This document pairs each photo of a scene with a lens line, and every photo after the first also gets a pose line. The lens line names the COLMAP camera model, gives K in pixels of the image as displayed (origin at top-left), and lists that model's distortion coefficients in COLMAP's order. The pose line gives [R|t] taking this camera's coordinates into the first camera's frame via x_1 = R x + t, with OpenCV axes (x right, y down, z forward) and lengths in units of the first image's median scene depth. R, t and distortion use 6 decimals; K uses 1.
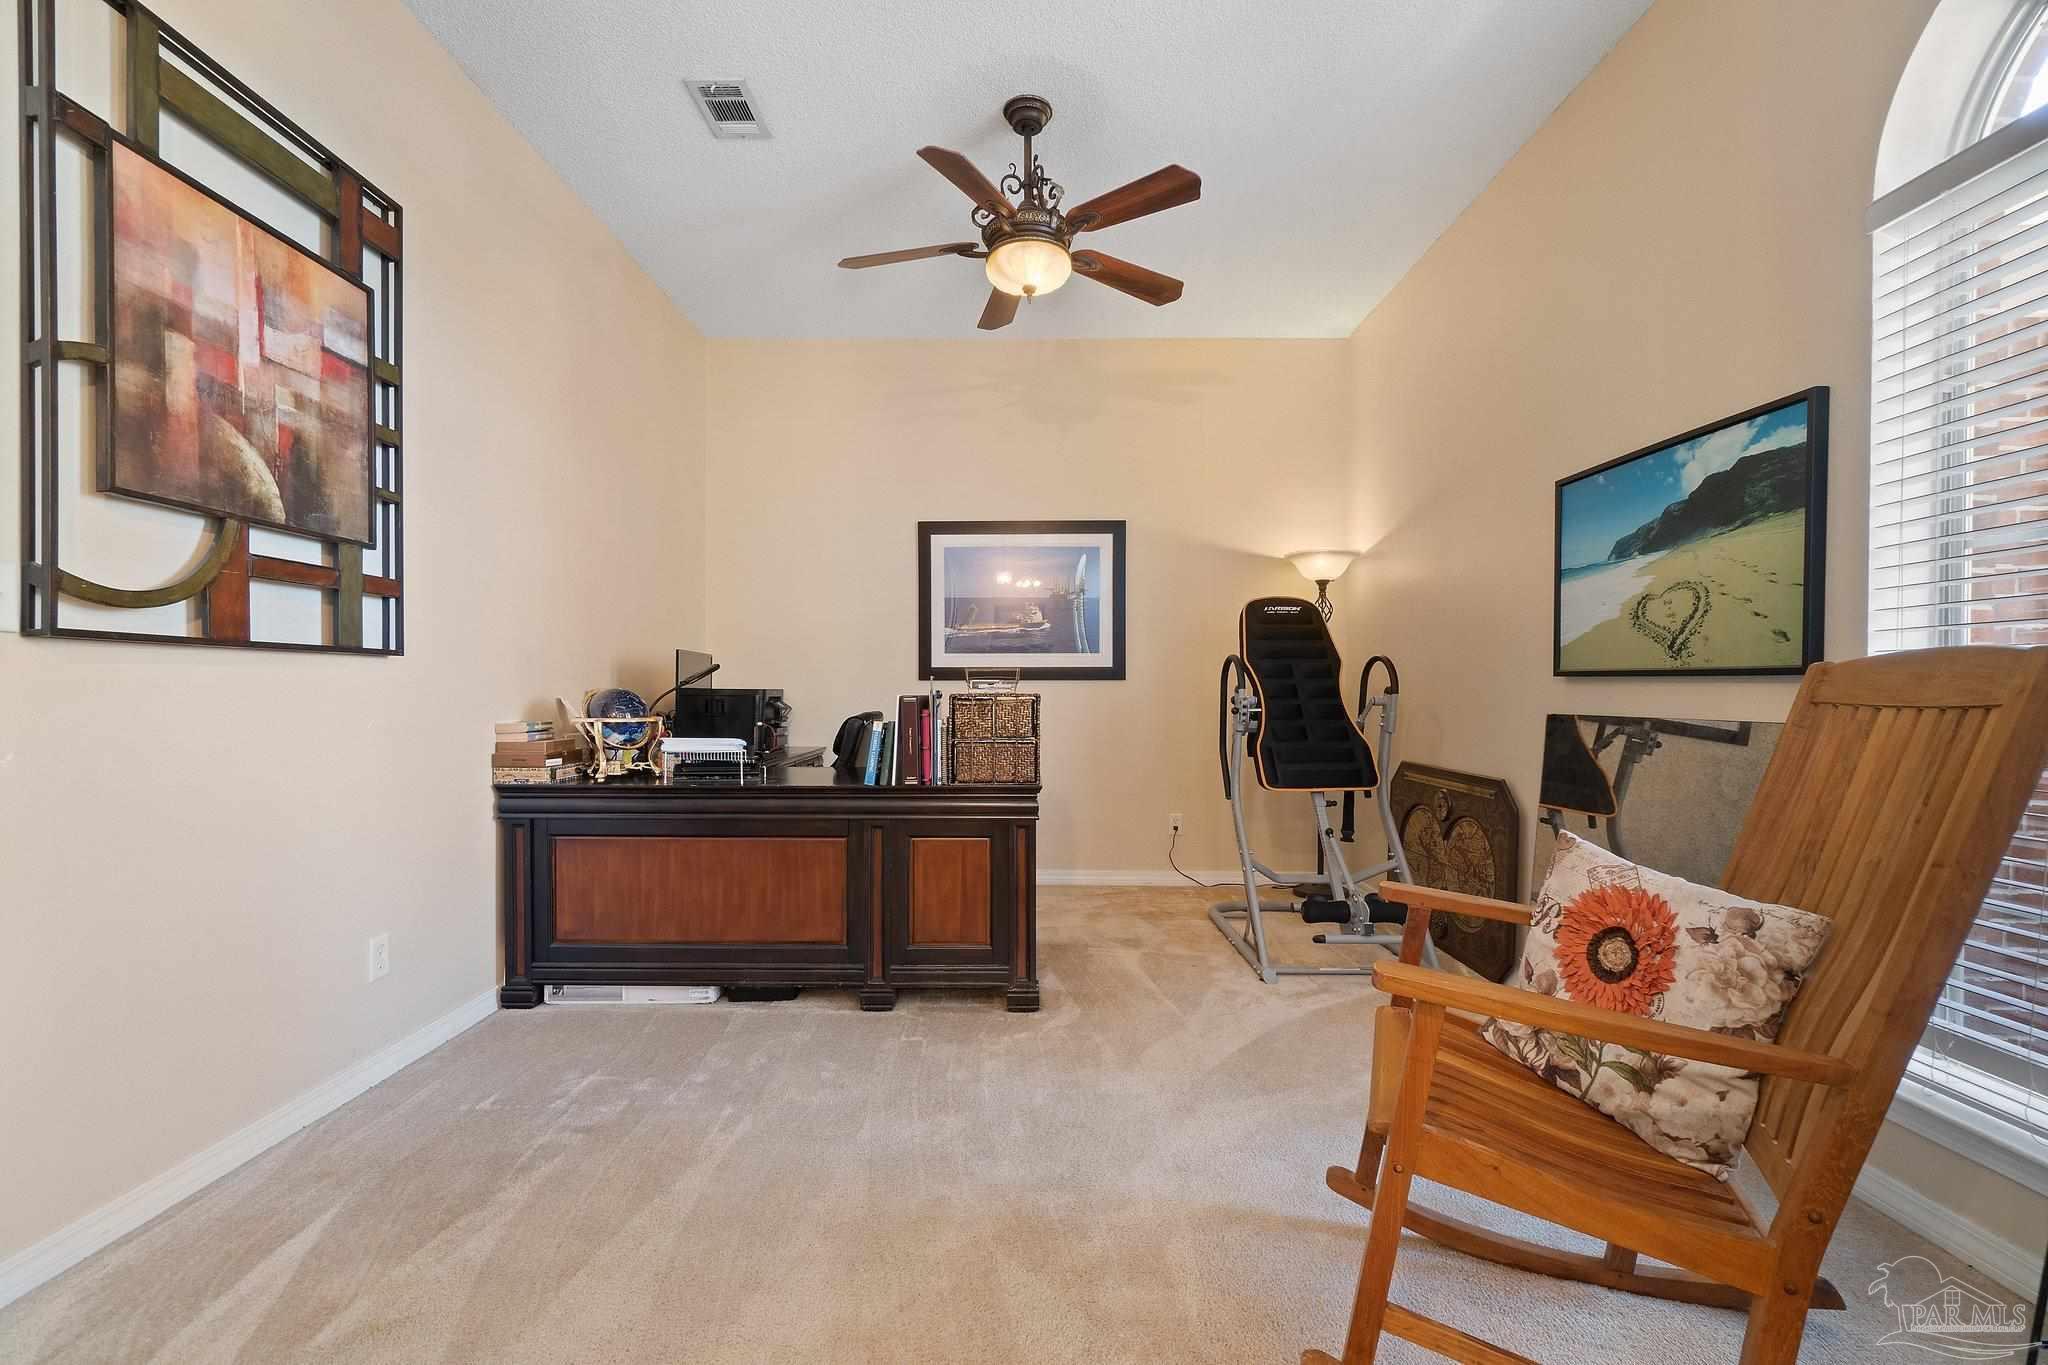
lens RADIAL K [[881.5, 0, 1023.2], [0, 881.5, 699.0], [0, 0, 1]] dist [-0.005704, 0.001132]
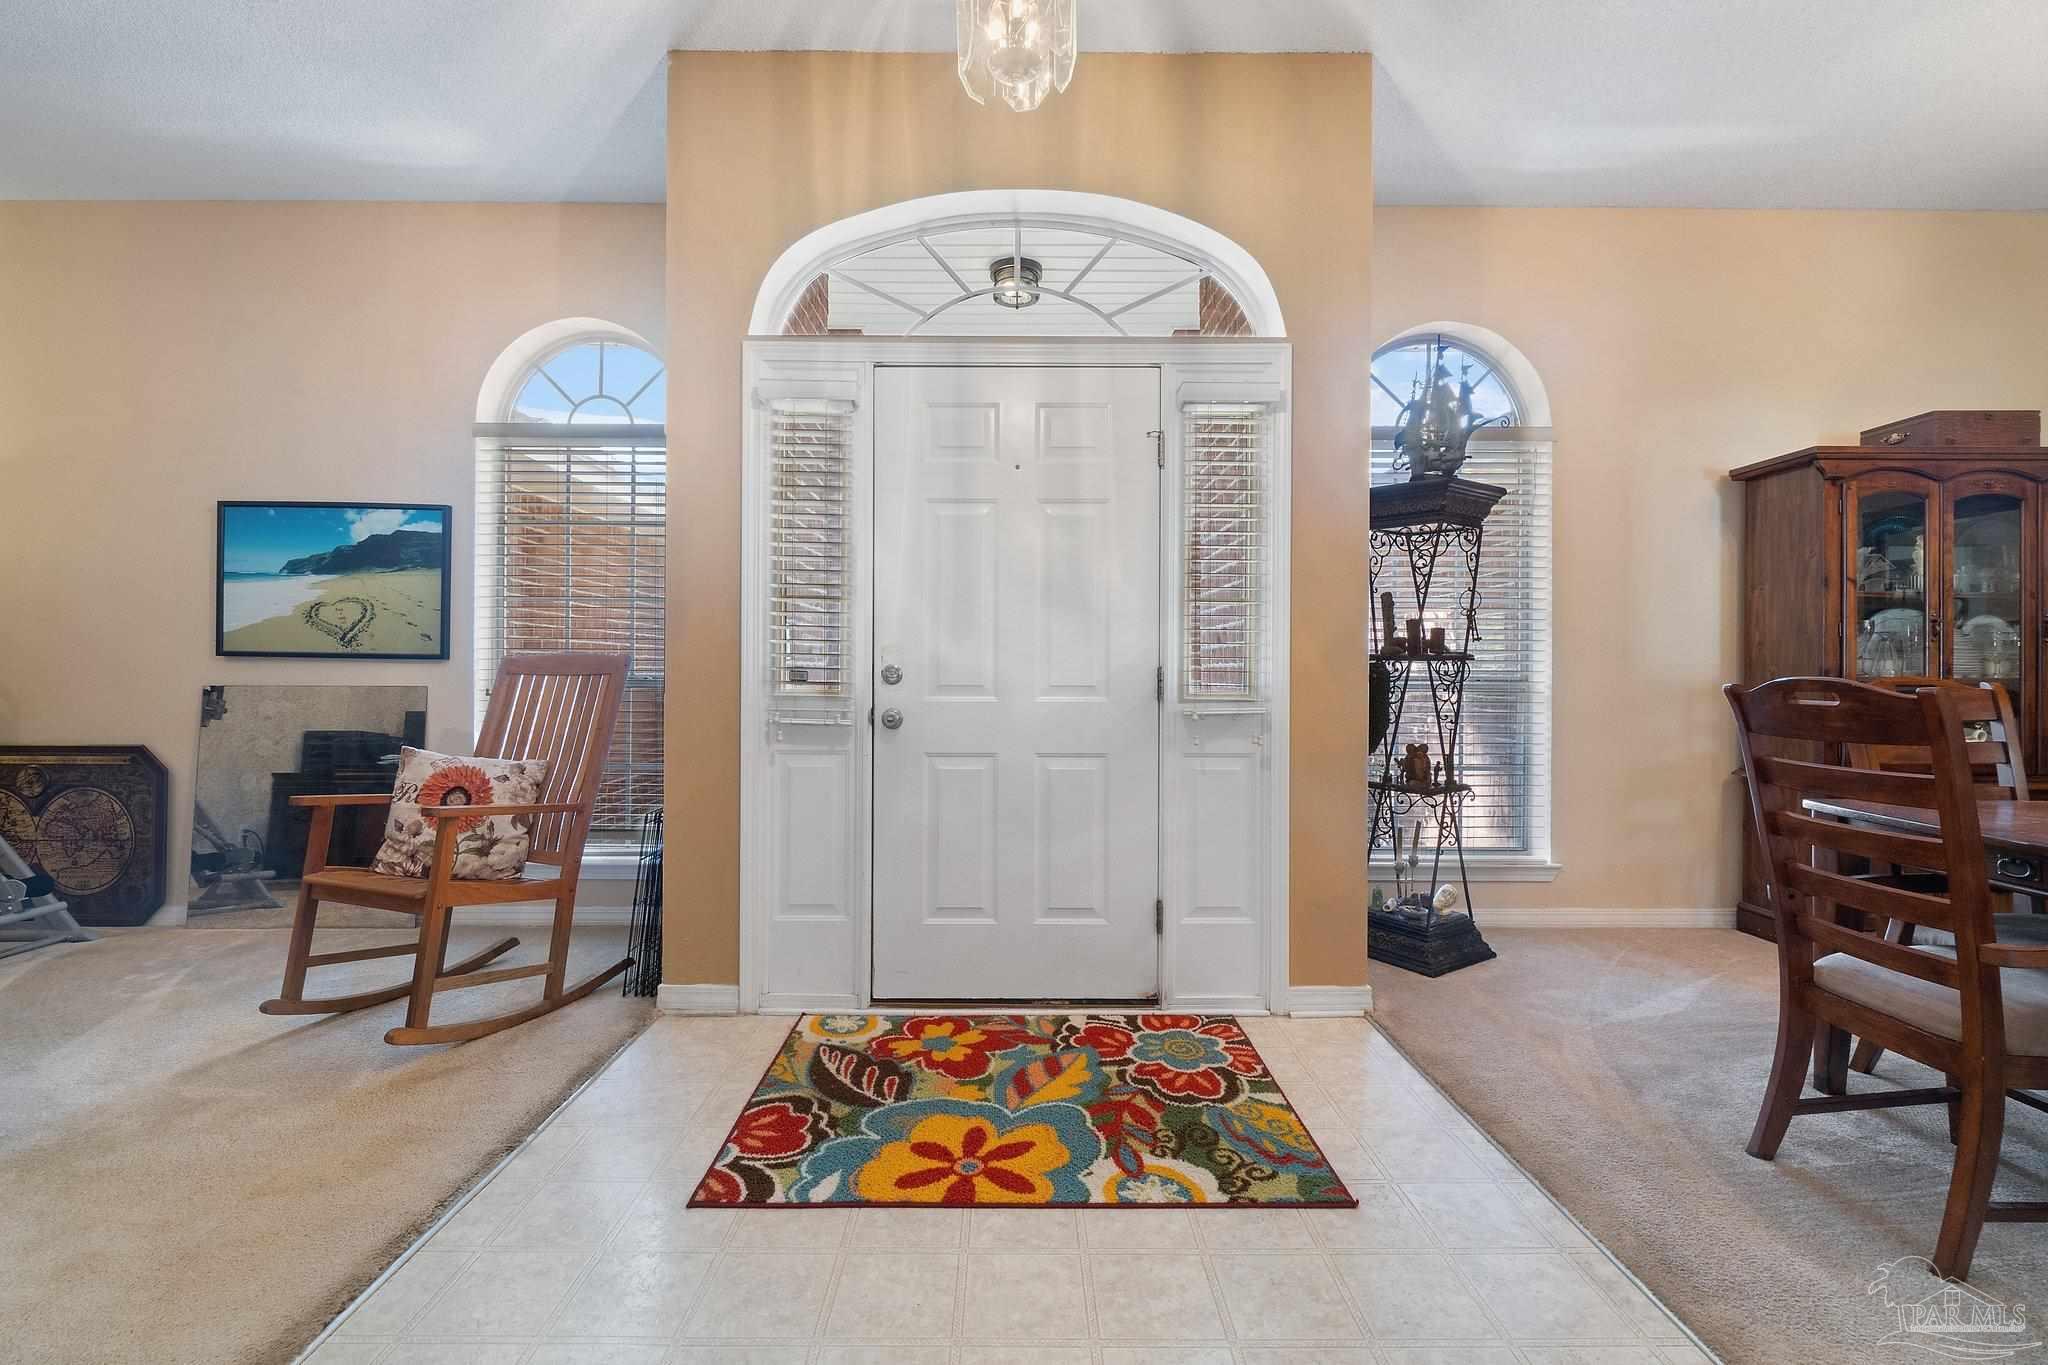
lens RADIAL K [[881.5, 0, 1015.2], [0, 881.5, 673.8], [0, 0, 1]] dist [-0.005704, 0.001132]
pose [[-0.012604, -0.005737, 0.999904, -0.669942], [0.004882, 0.999971, 0.005799, -0.001547], [-0.999909, 0.004955, -0.012575, -0.124140]]
